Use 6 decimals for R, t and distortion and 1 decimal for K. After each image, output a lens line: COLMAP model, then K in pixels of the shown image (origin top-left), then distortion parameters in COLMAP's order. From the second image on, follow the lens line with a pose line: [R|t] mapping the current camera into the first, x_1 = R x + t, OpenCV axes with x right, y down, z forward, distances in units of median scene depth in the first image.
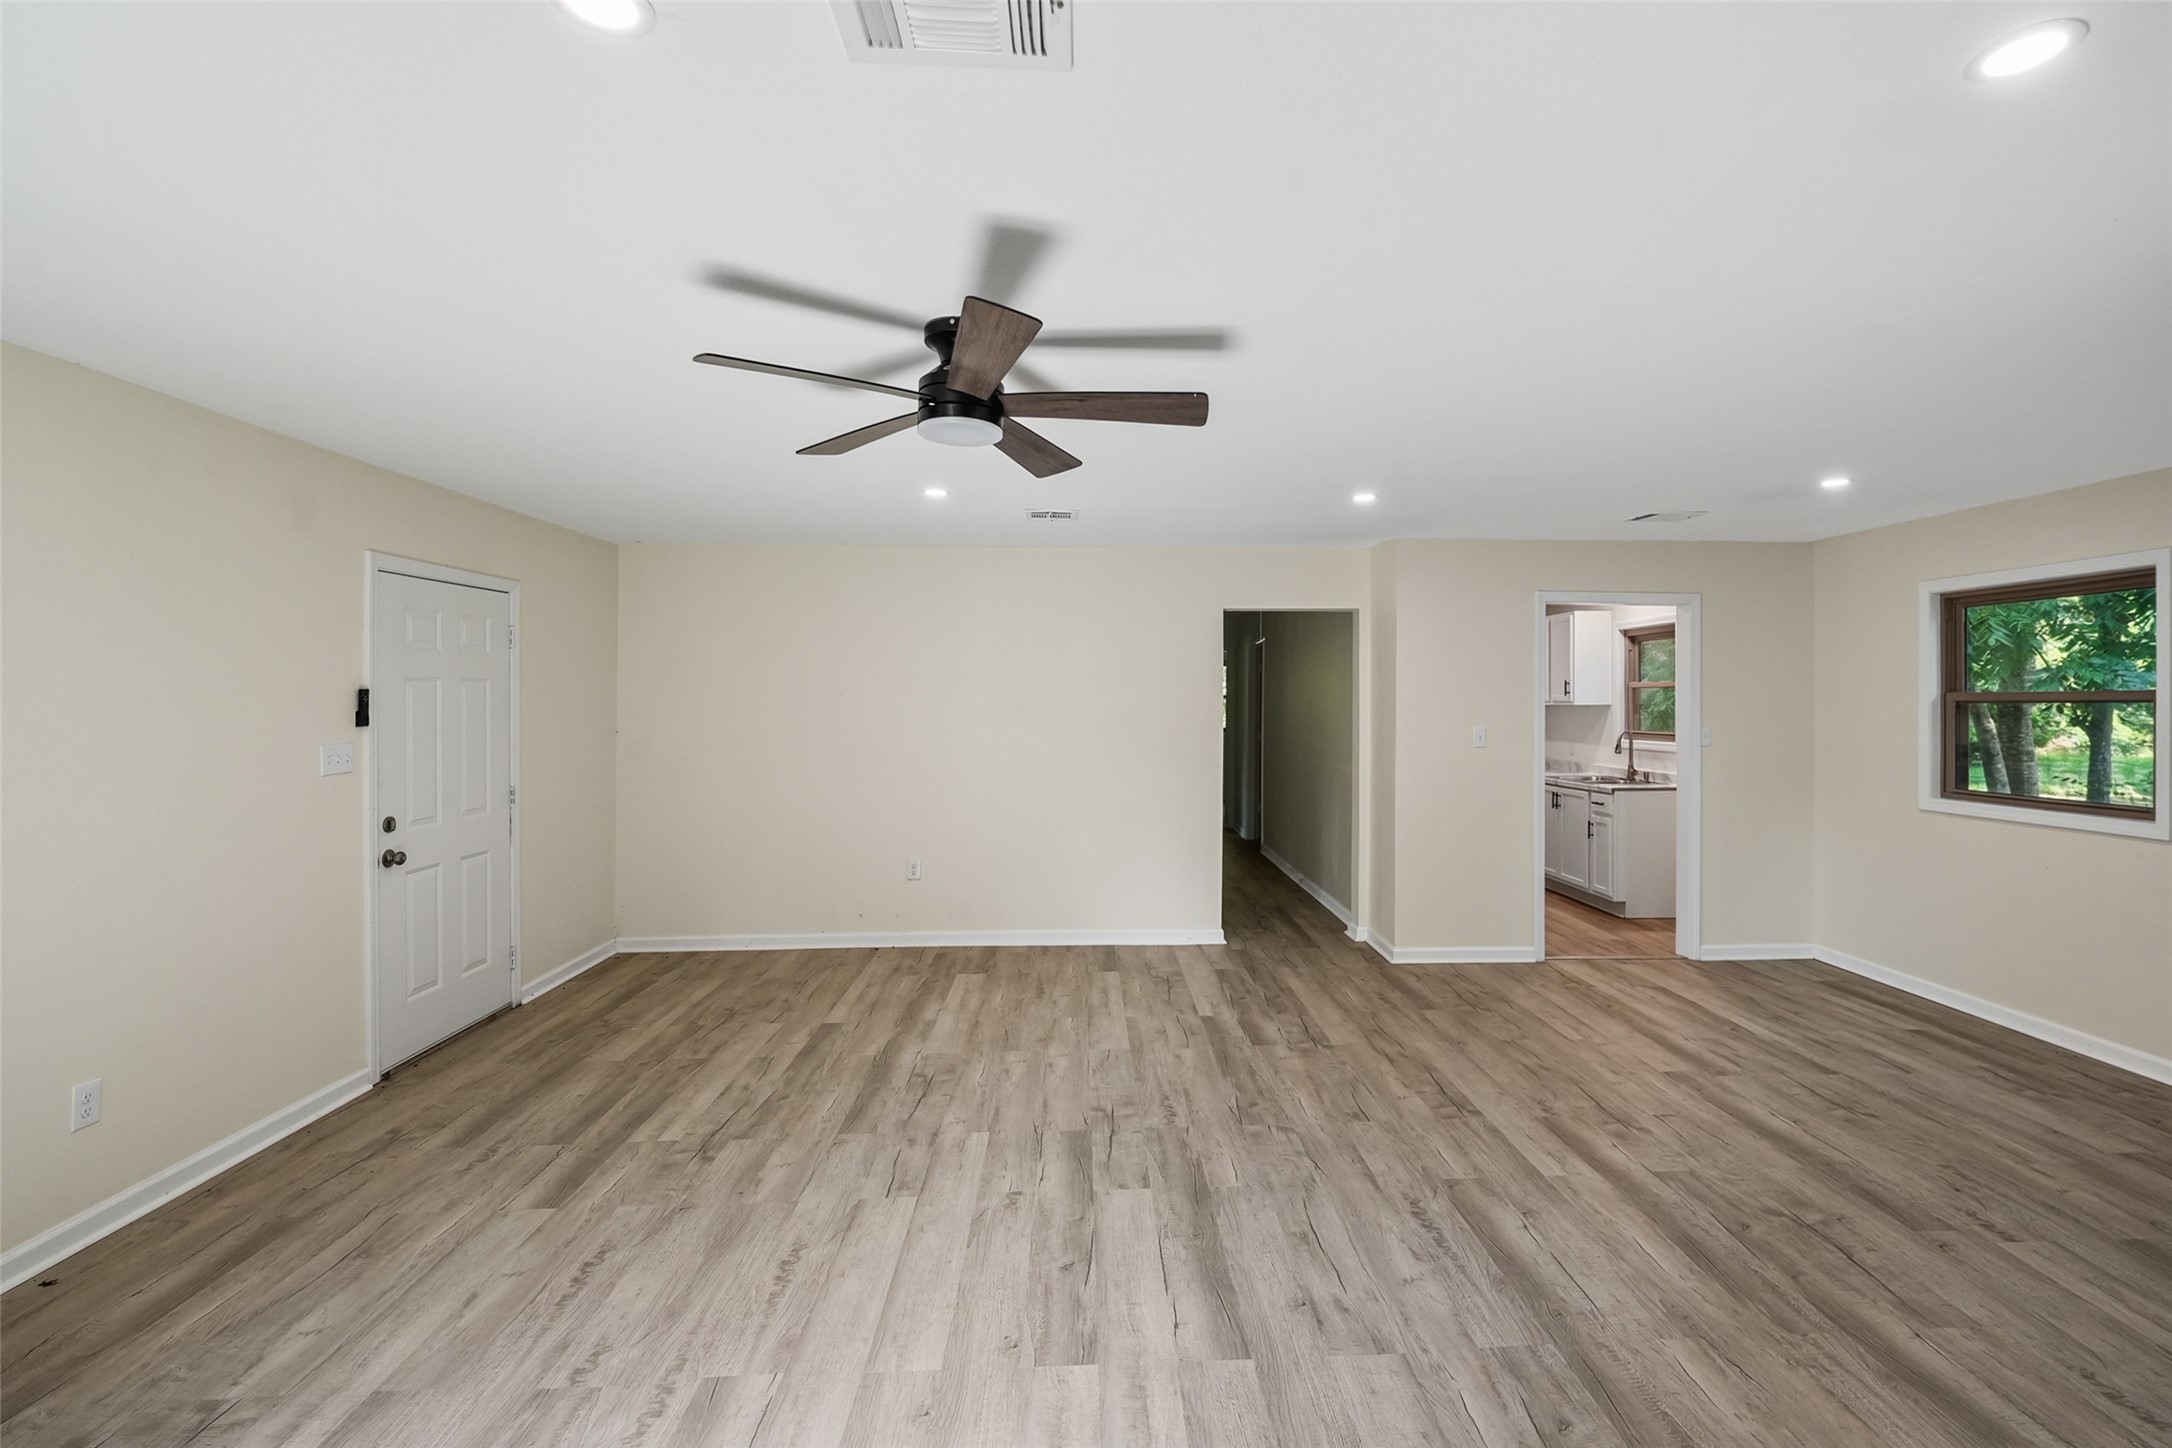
lens RADIAL K [[977.7, 0, 1148.6], [0, 977.7, 709.6], [0, 0, 1]] dist [0.000958, -0.000920]
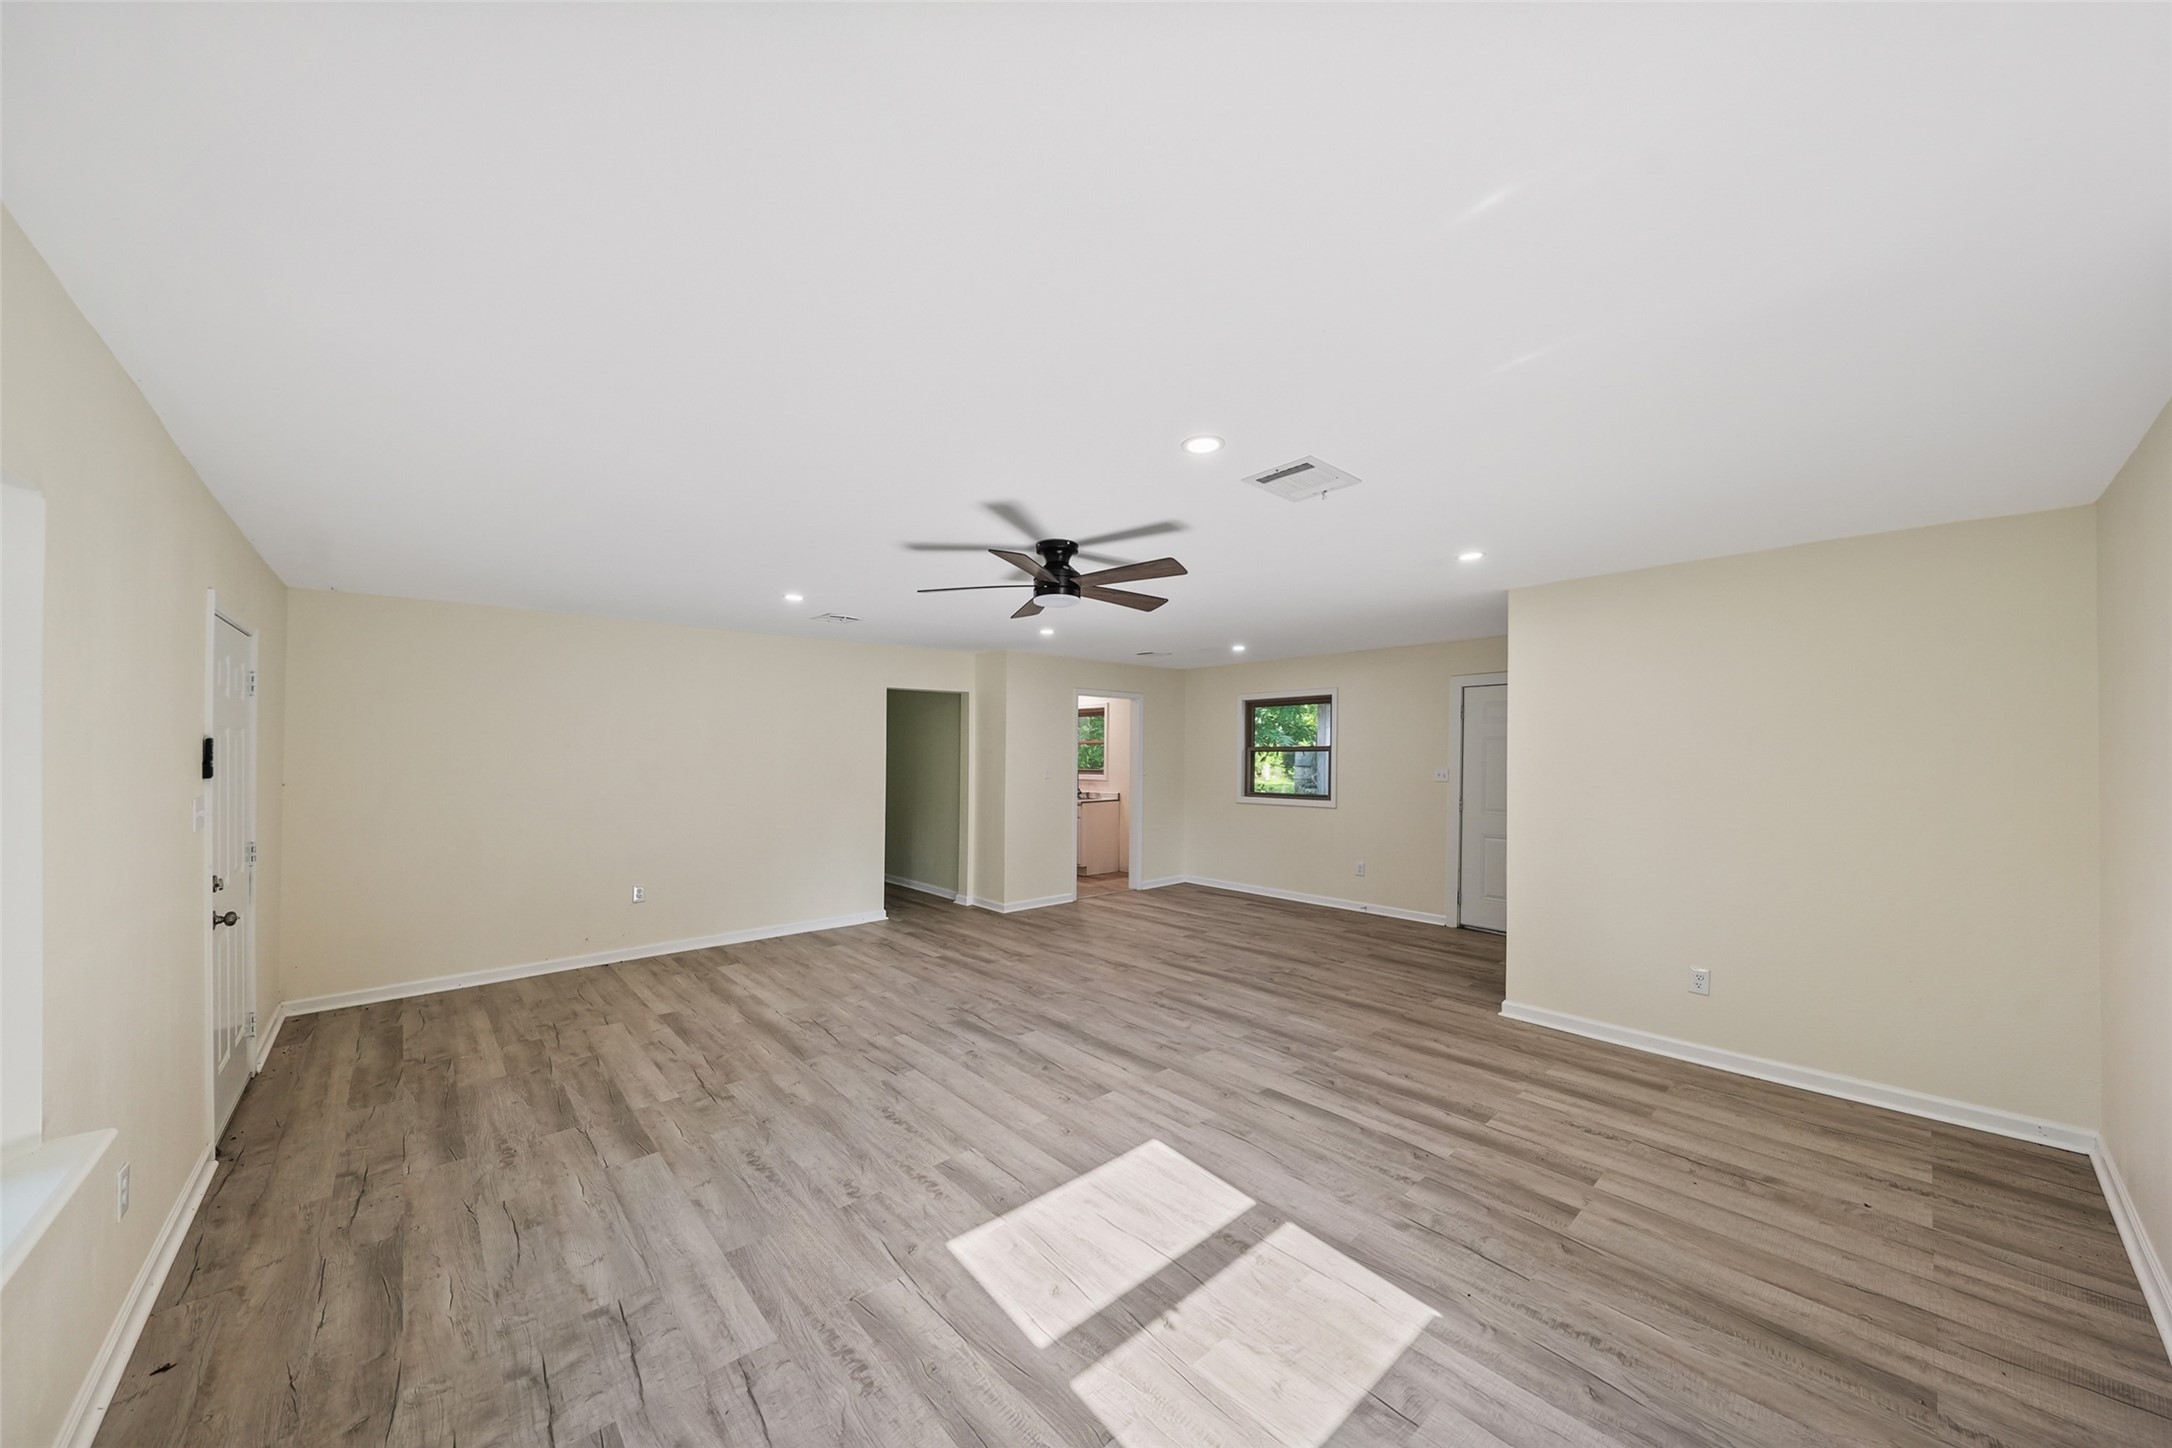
lens RADIAL K [[736.6, 0, 1095.9], [0, 736.6, 757.0], [0, 0, 1]] dist [-0.001382, -0.000212]
pose [[0.784658, -0.005923, 0.619901, -0.528558], [0.008534, 0.999963, -0.001248, 0.005723], [-0.619870, 0.006269, 0.784679, -0.067623]]
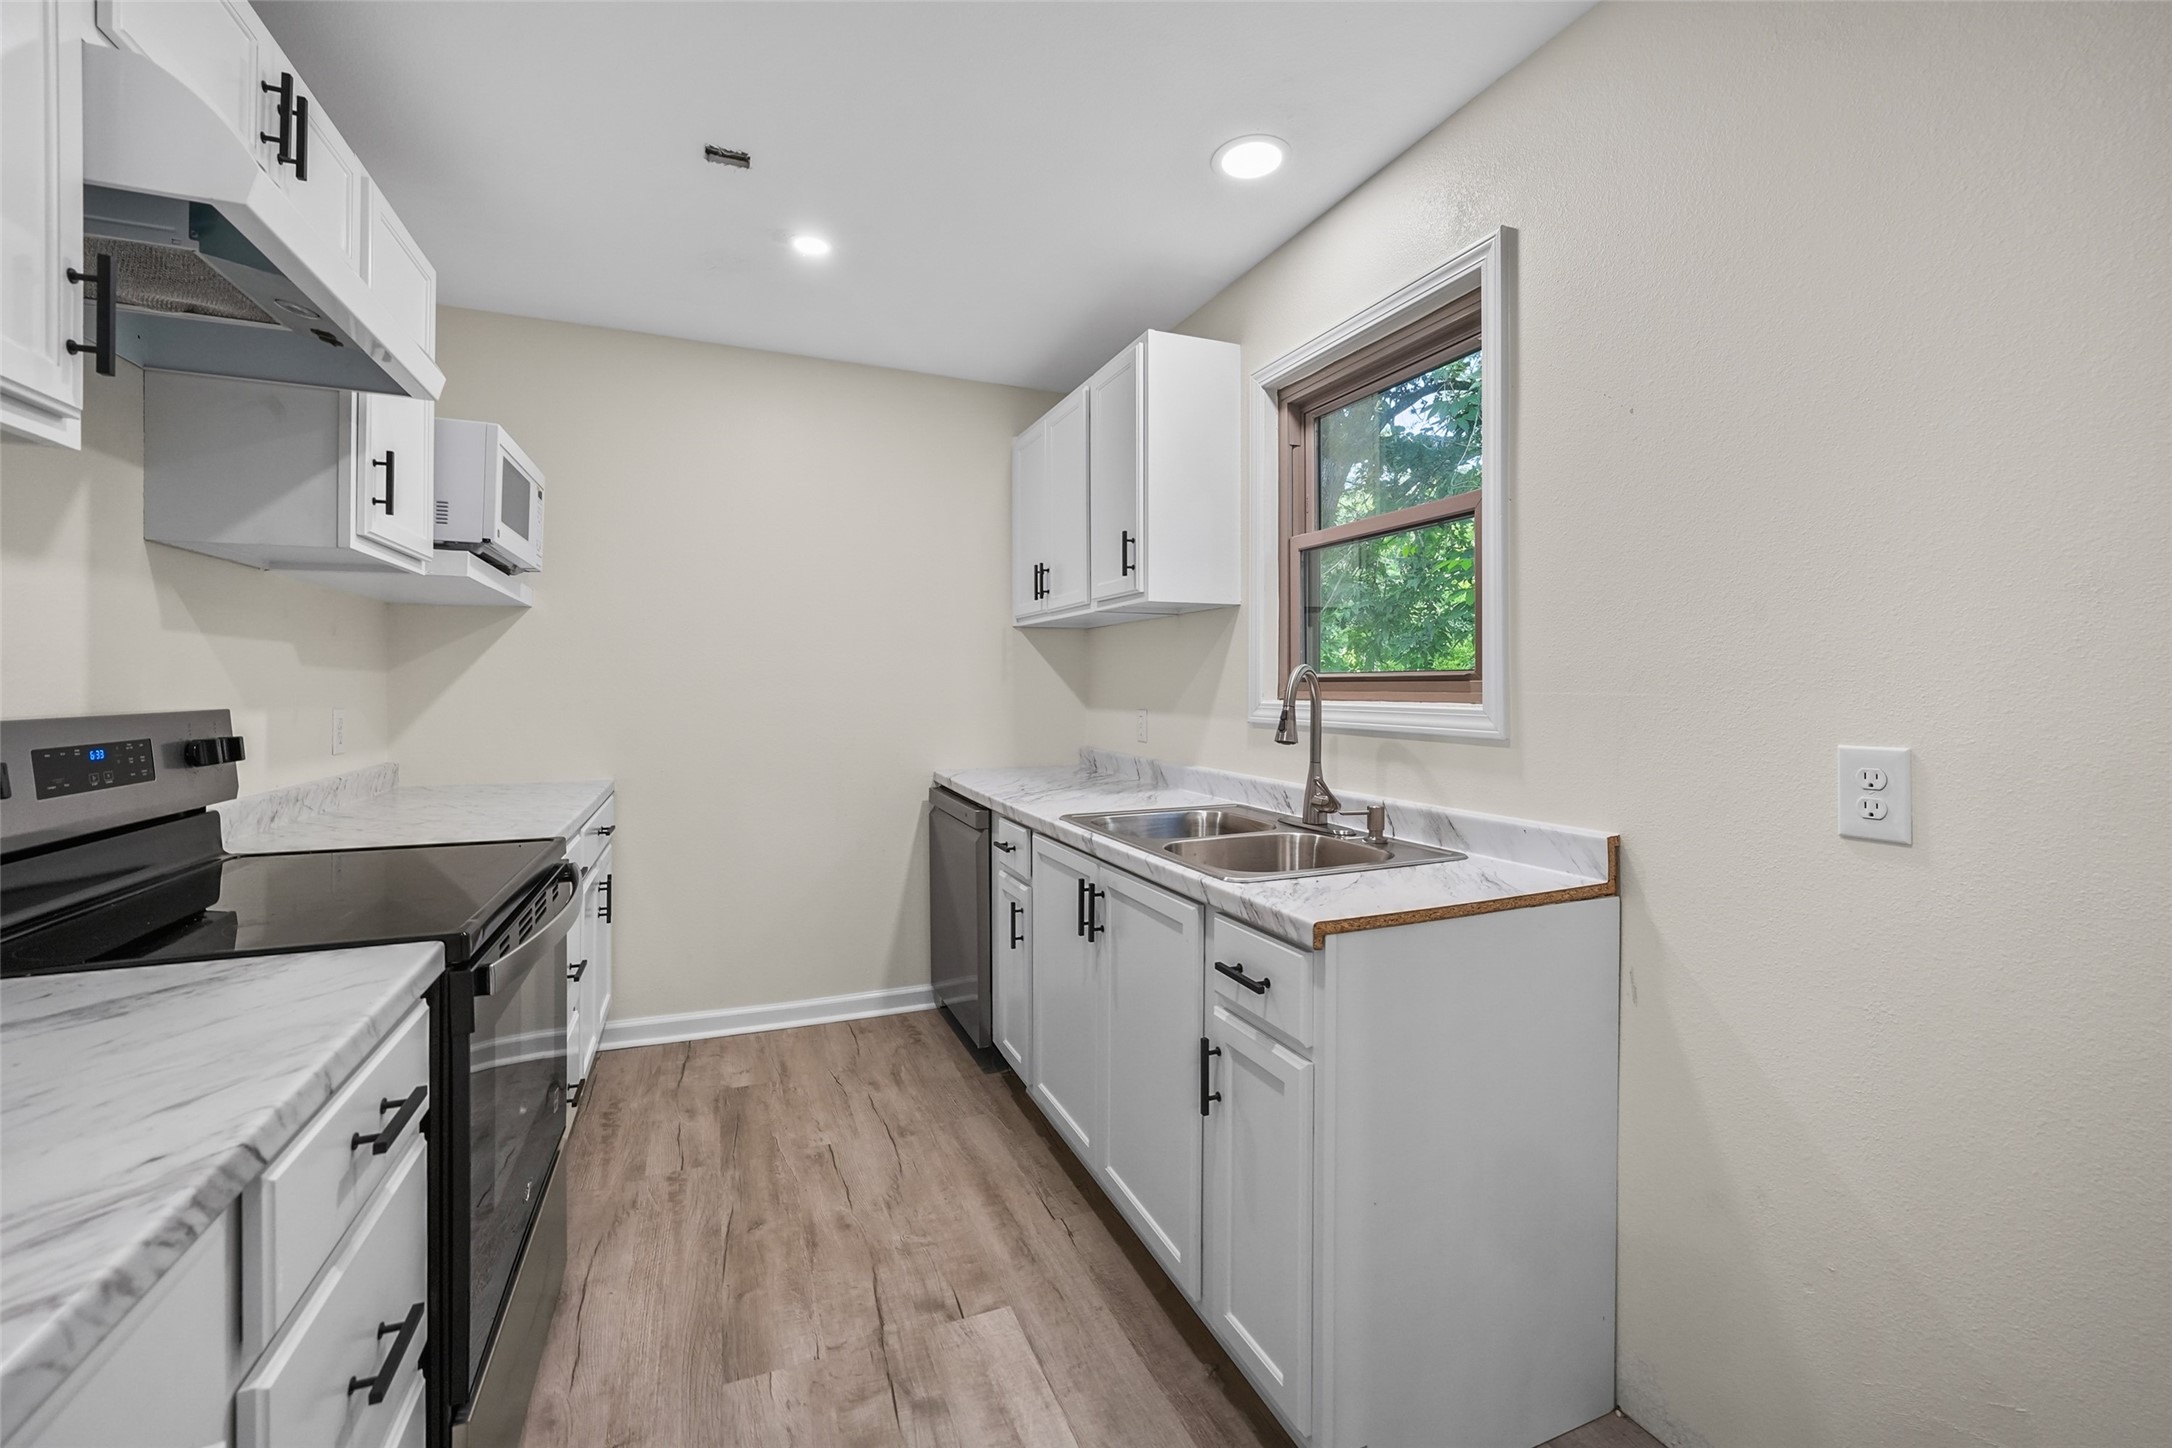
lens RADIAL K [[873.0, 0, 1082.5], [0, 873.0, 681.5], [0, 0, 1]] dist [-0.011565, 0.000735]
pose [[0.945106, -0.000558, 0.326763, 0.628871], [0.004823, 0.999913, -0.012242, 0.054511], [-0.326728, 0.013146, 0.945027, 1.439663]]
